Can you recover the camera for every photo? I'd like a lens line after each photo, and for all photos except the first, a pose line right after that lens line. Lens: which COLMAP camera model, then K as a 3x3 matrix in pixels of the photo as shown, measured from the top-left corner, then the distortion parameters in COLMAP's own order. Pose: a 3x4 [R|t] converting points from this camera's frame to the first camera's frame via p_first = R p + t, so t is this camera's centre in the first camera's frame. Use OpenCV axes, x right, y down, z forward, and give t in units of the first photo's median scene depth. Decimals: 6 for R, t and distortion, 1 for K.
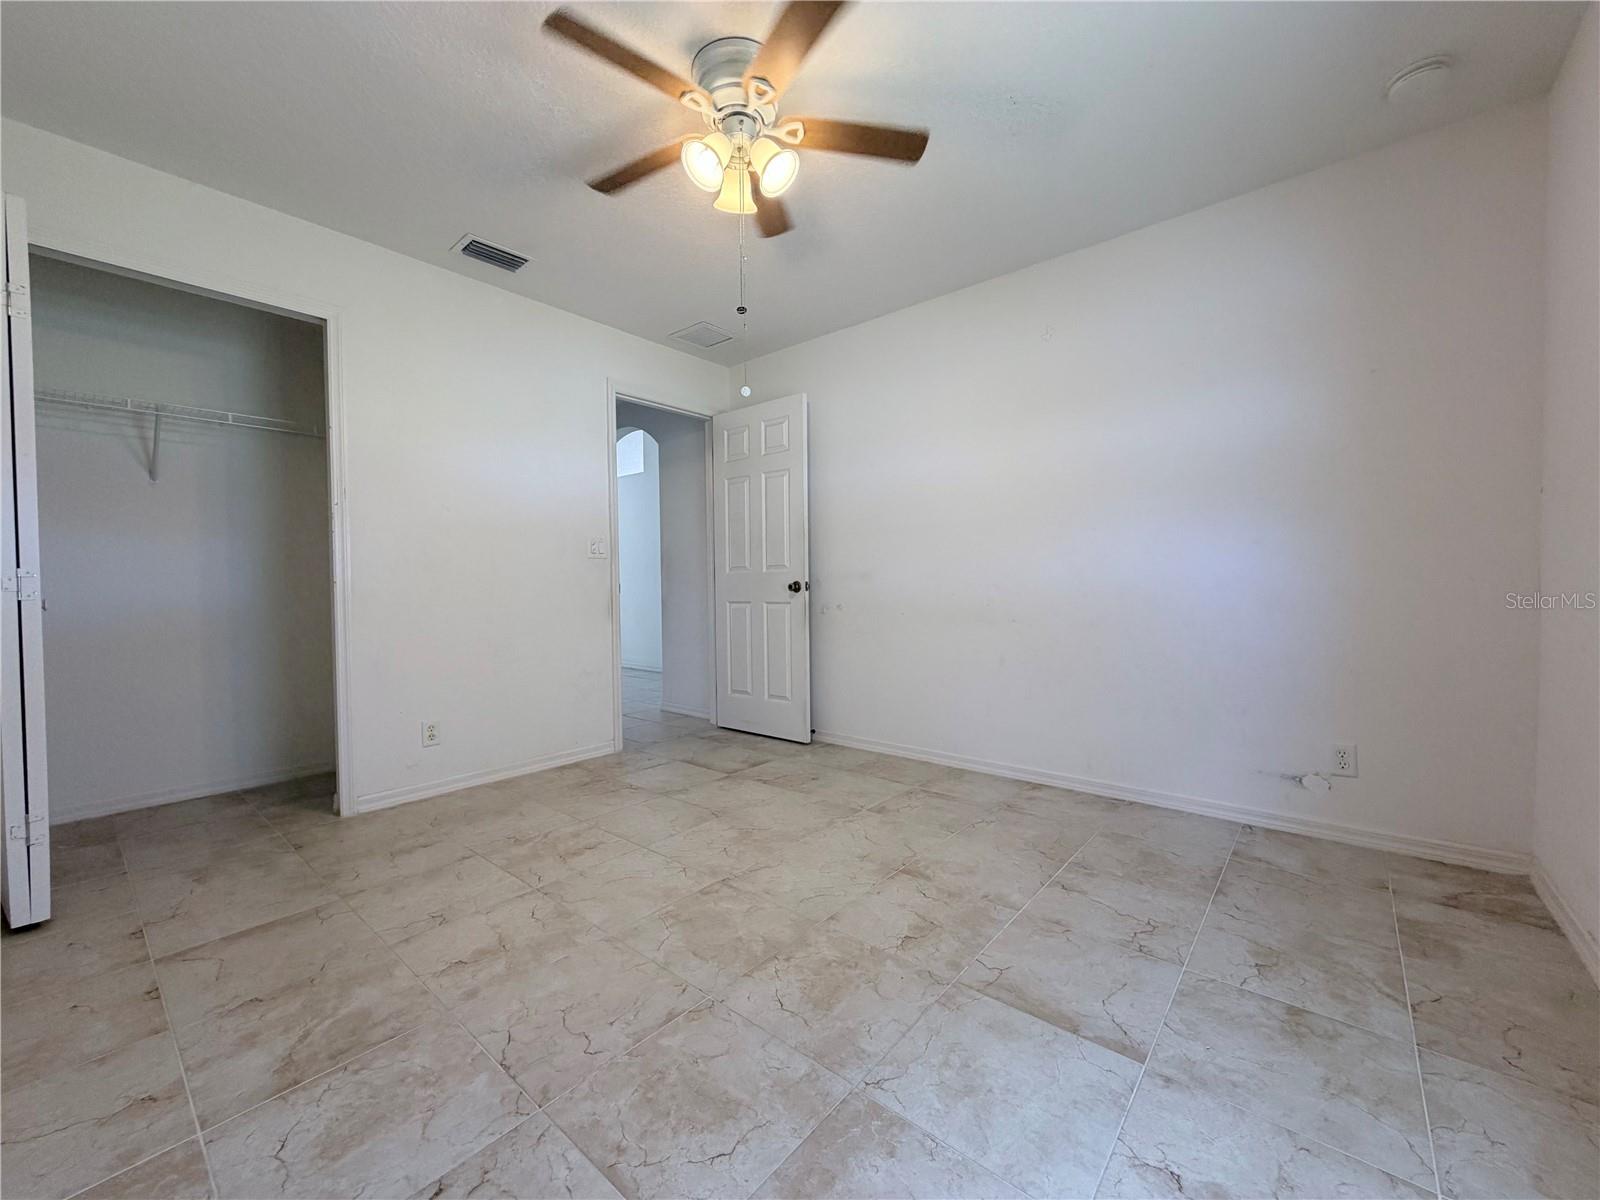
lens RADIAL K [[636.4, 0, 800.1], [0, 636.4, 596.2], [0, 0, 1]] dist [0.001384, -0.000170]
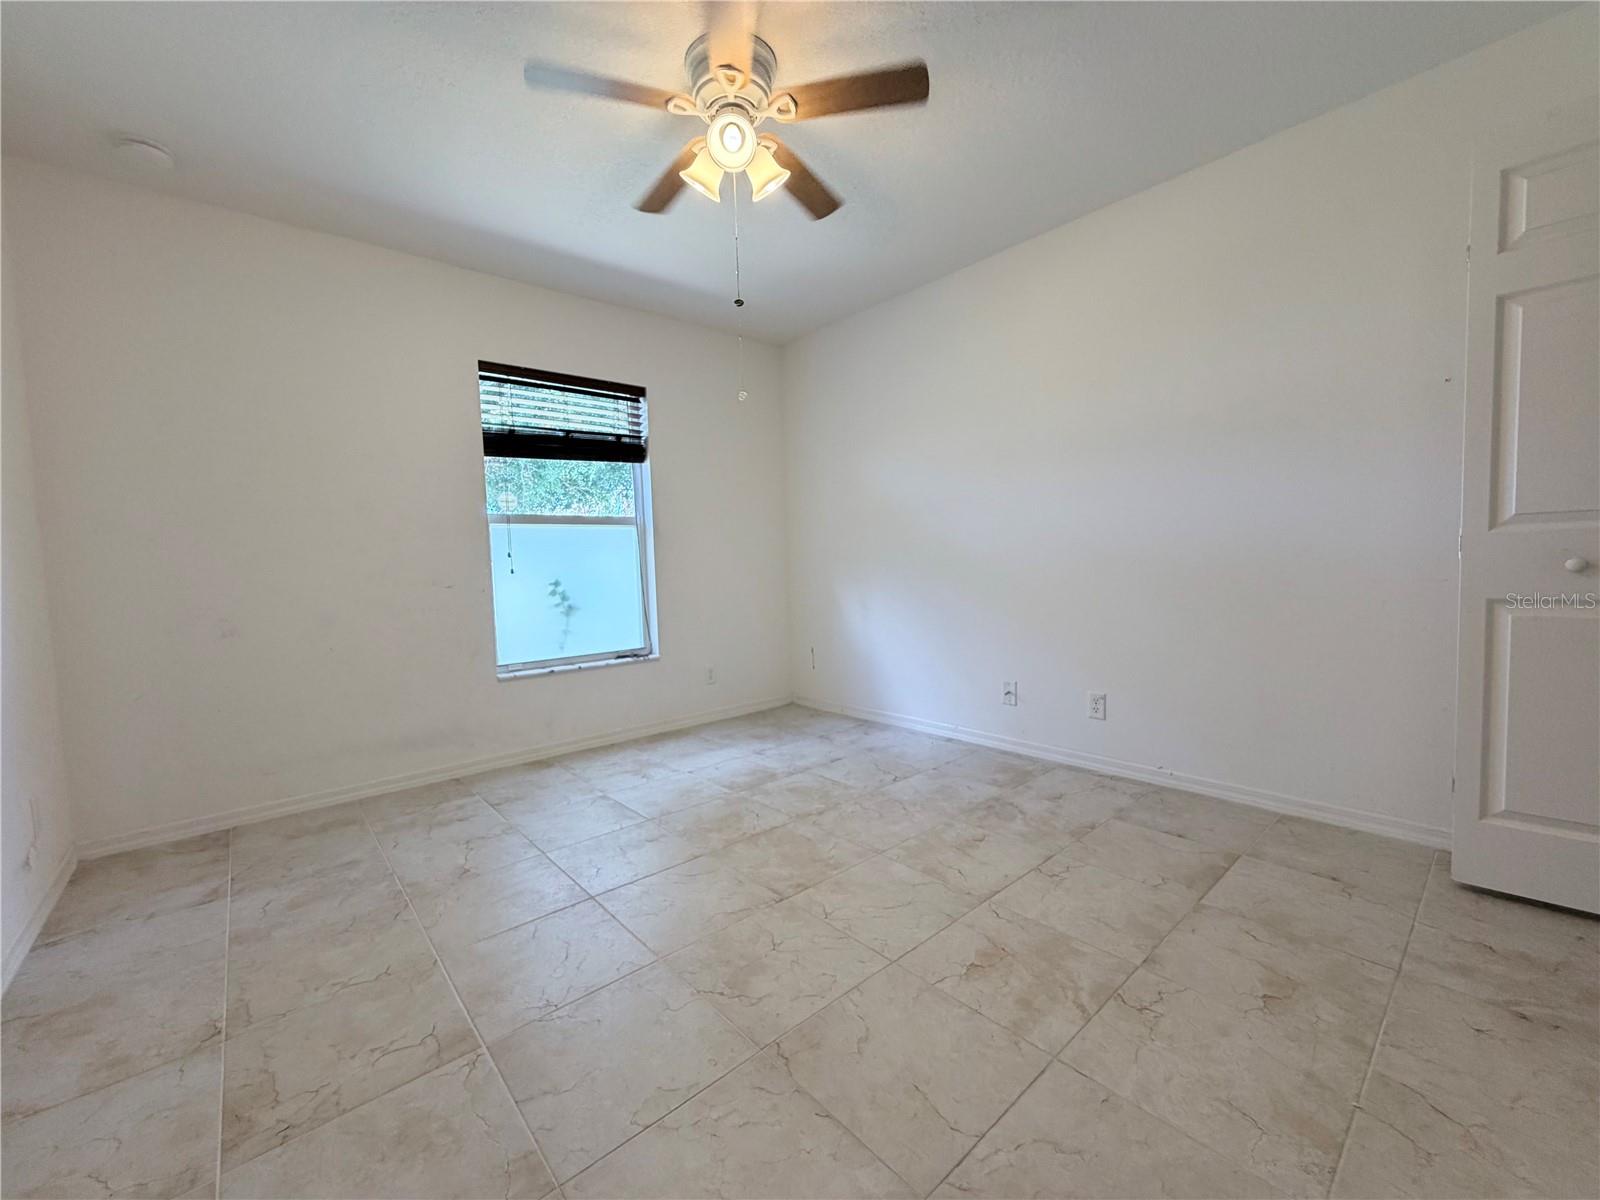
lens RADIAL K [[636.4, 0, 800.3], [0, 636.4, 600.5], [0, 0, 1]] dist [0.001384, -0.000170]
pose [[-0.988477, 0.033687, 0.147574, -0.351482], [0.045490, 0.995965, 0.077353, -0.054379], [-0.144373, 0.083174, -0.986022, 2.216520]]
